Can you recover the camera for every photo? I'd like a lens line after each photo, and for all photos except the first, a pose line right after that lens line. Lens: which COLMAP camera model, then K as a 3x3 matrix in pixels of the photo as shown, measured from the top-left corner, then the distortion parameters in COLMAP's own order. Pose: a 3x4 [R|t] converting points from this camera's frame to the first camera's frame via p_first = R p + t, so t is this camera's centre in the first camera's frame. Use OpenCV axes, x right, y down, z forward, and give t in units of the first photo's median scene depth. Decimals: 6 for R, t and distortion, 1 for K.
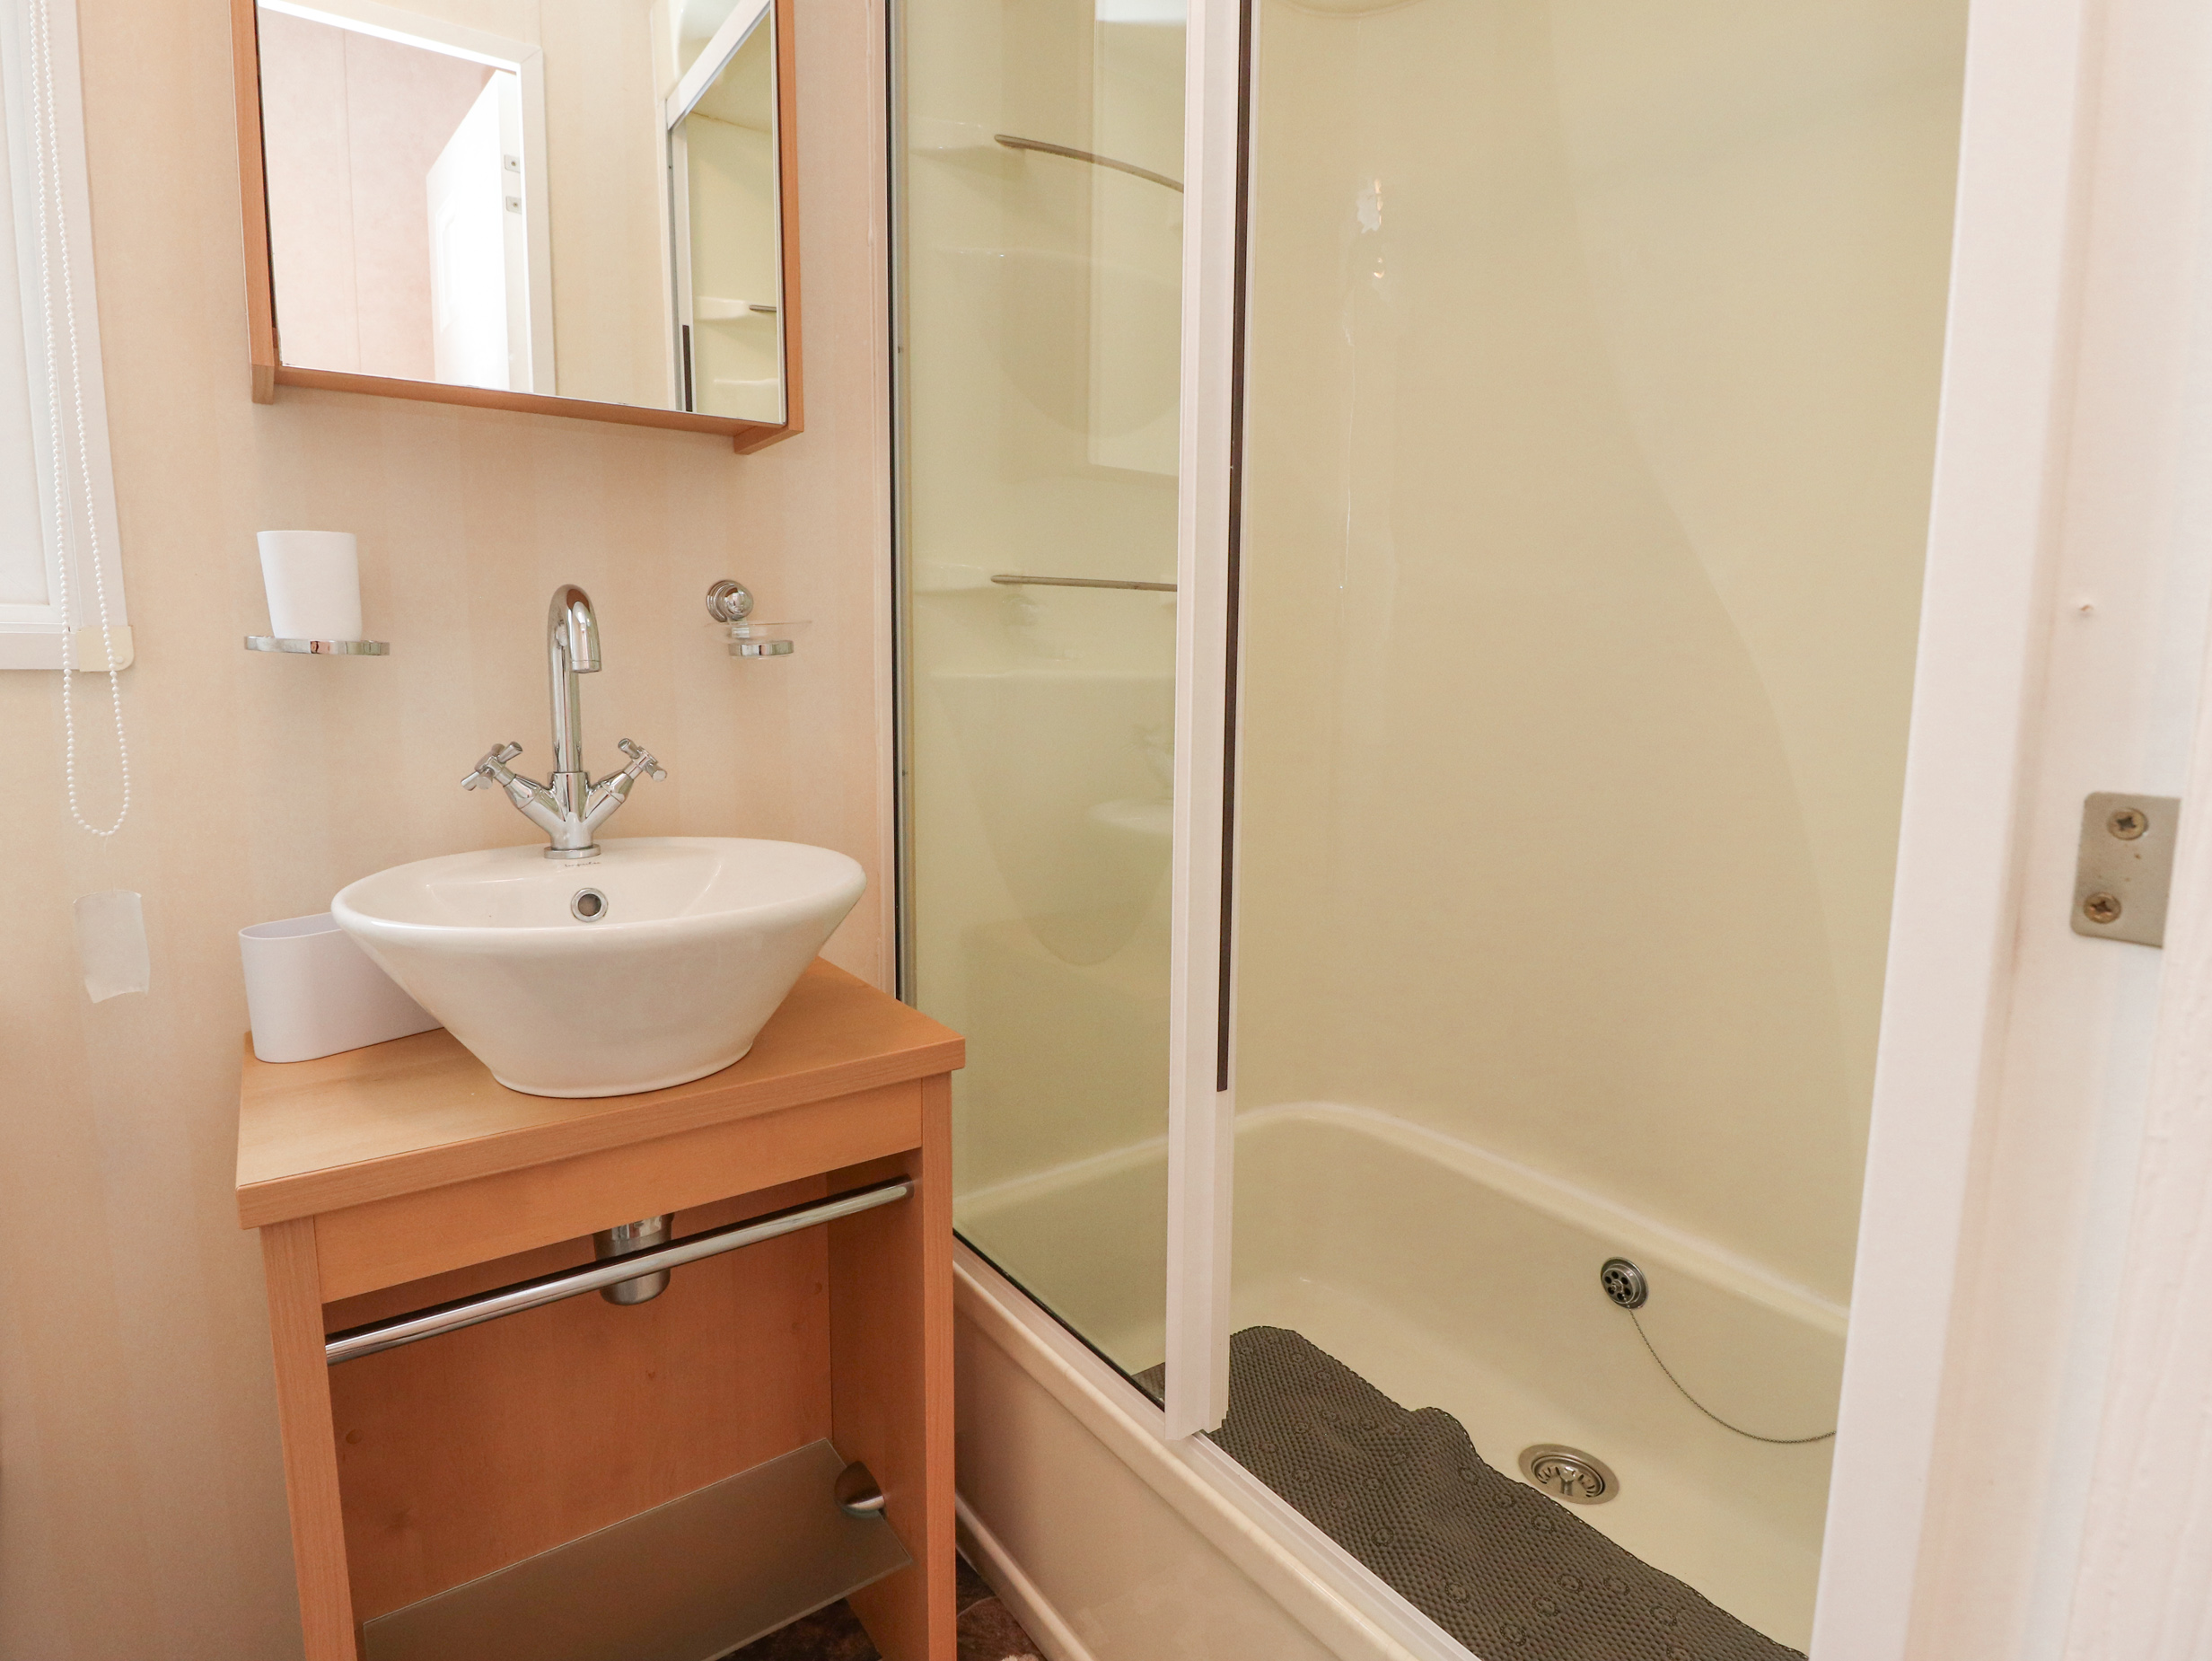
lens RADIAL K [[1148.2, 0, 1090.6], [0, 1148.2, 800.3], [0, 0, 1]] dist [0.001715, -0.013652]
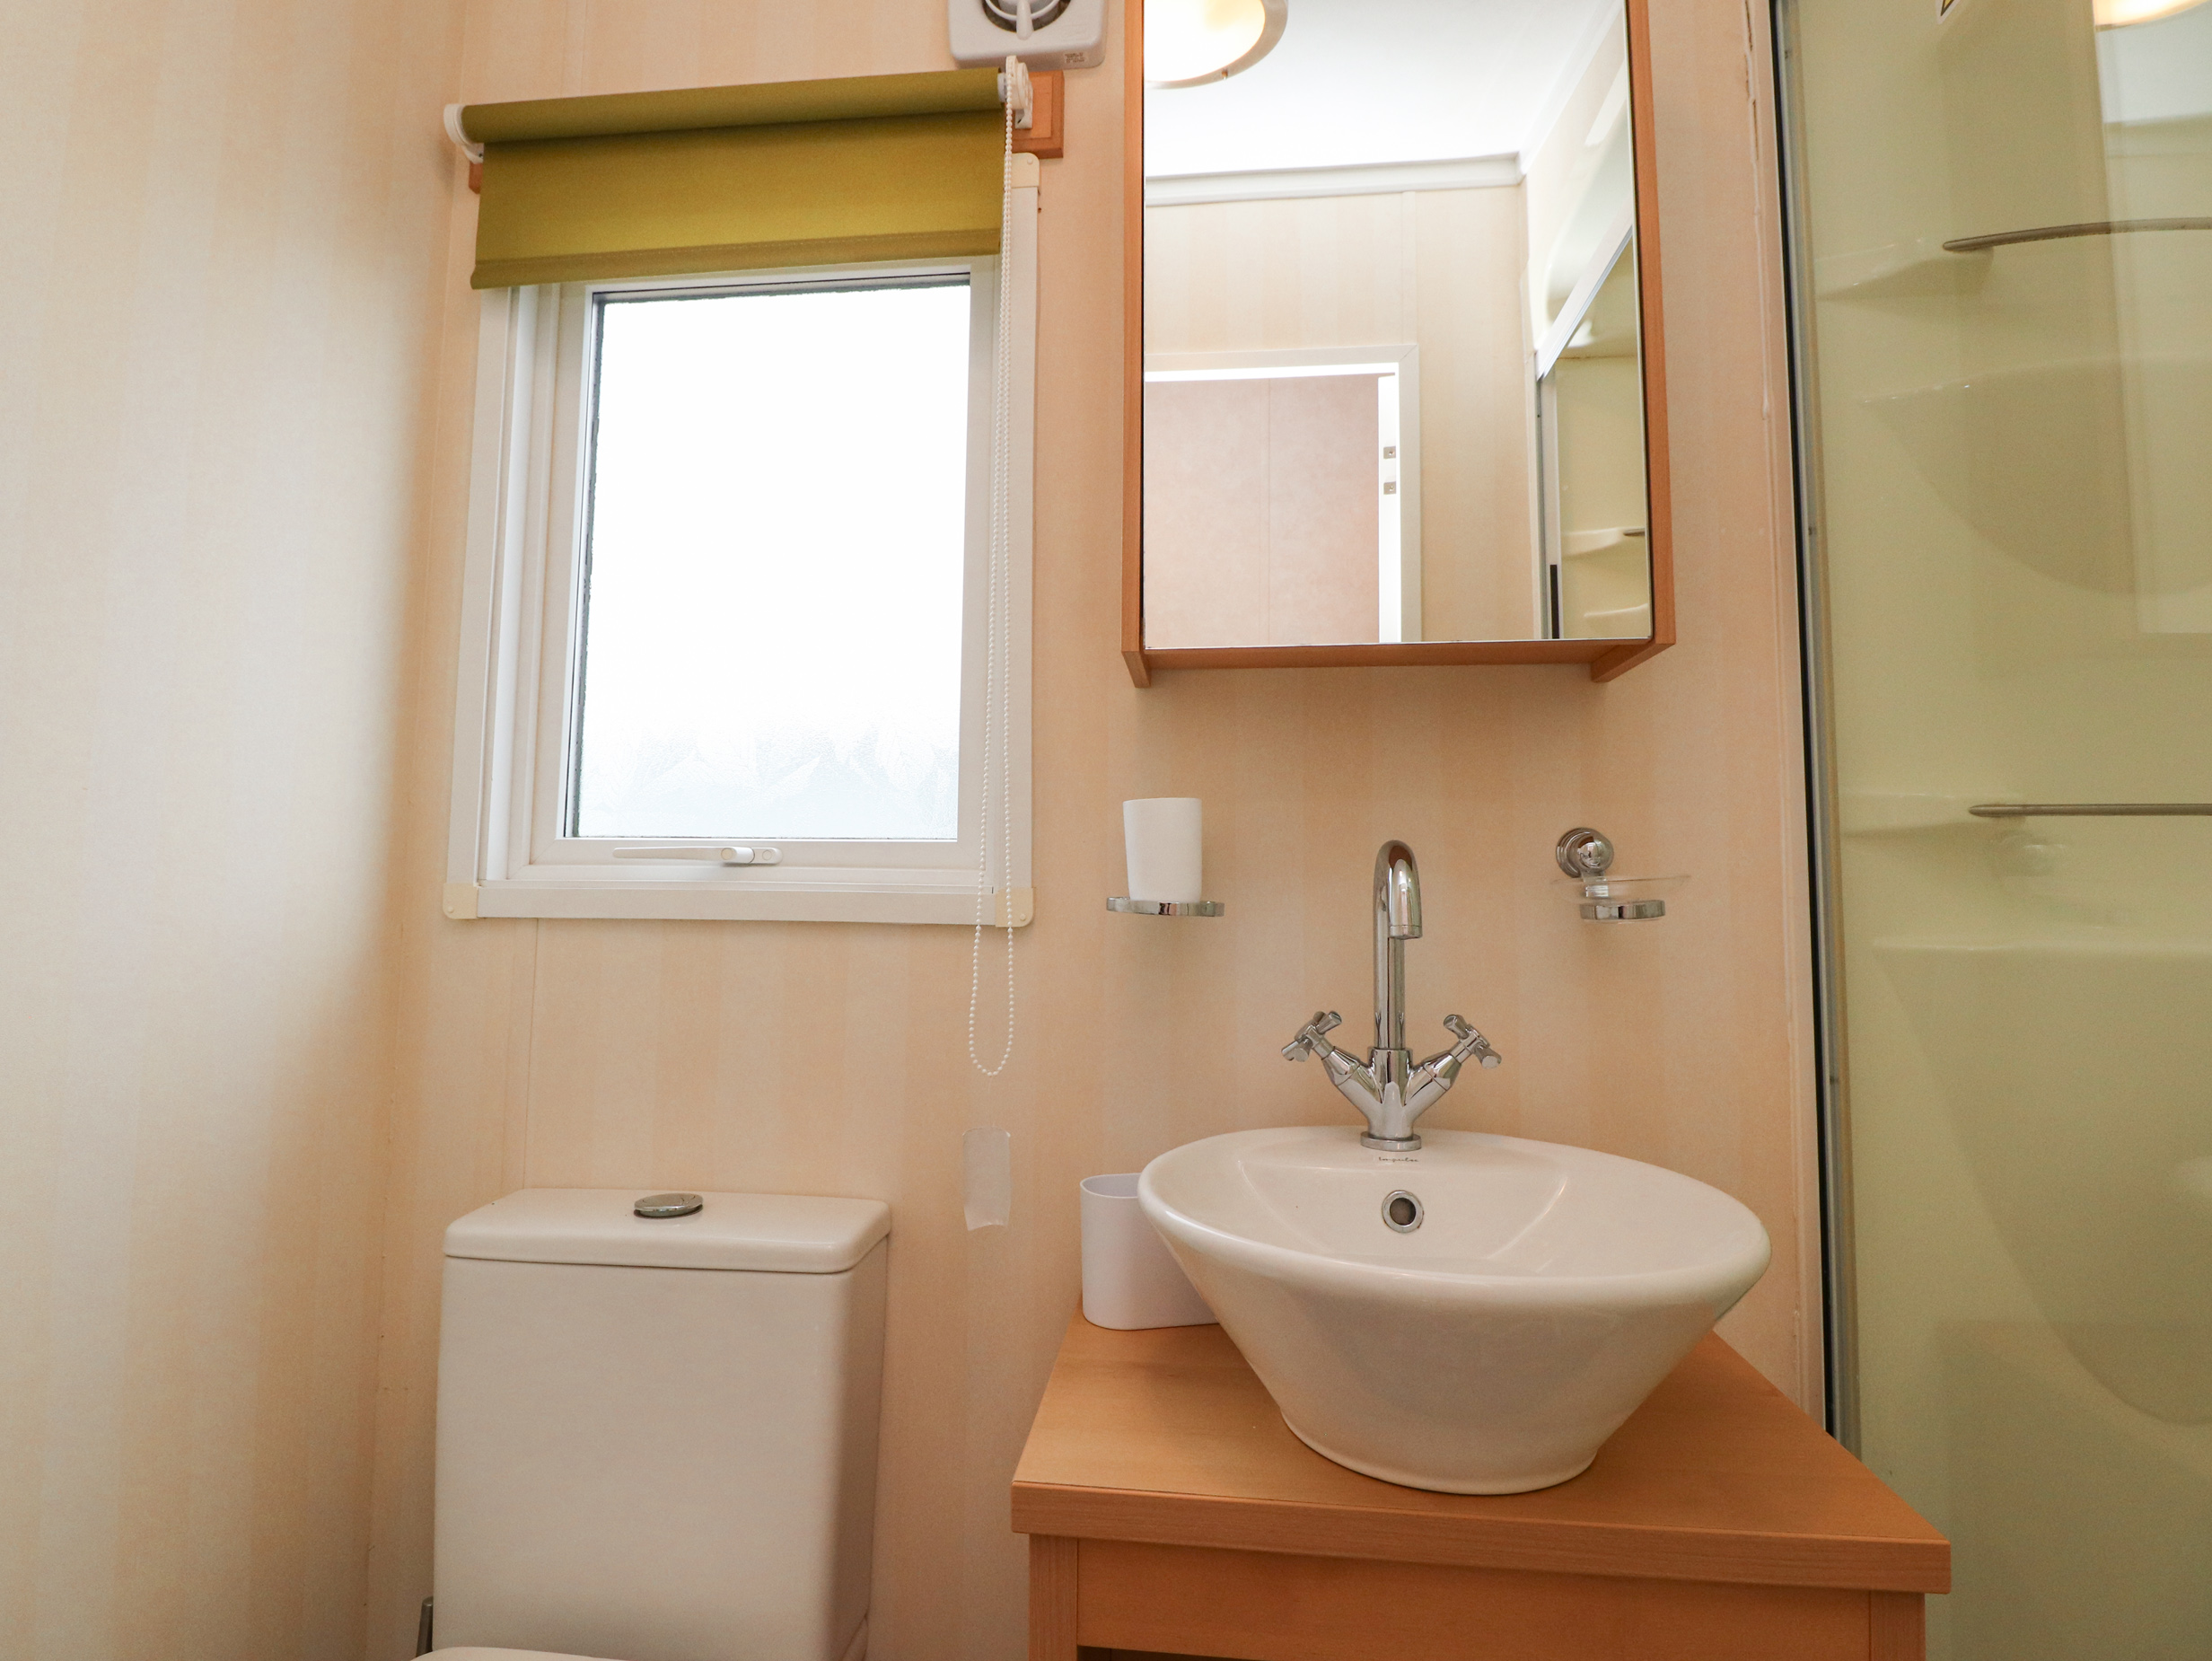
lens RADIAL K [[1148.2, 0, 1090.6], [0, 1148.2, 800.3], [0, 0, 1]] dist [0.001715, -0.013652]
pose [[0.743940, -0.053932, -0.666066, -0.025043], [-0.087119, 0.980404, -0.176689, -0.035407], [0.662543, 0.189474, 0.724663, 0.165858]]
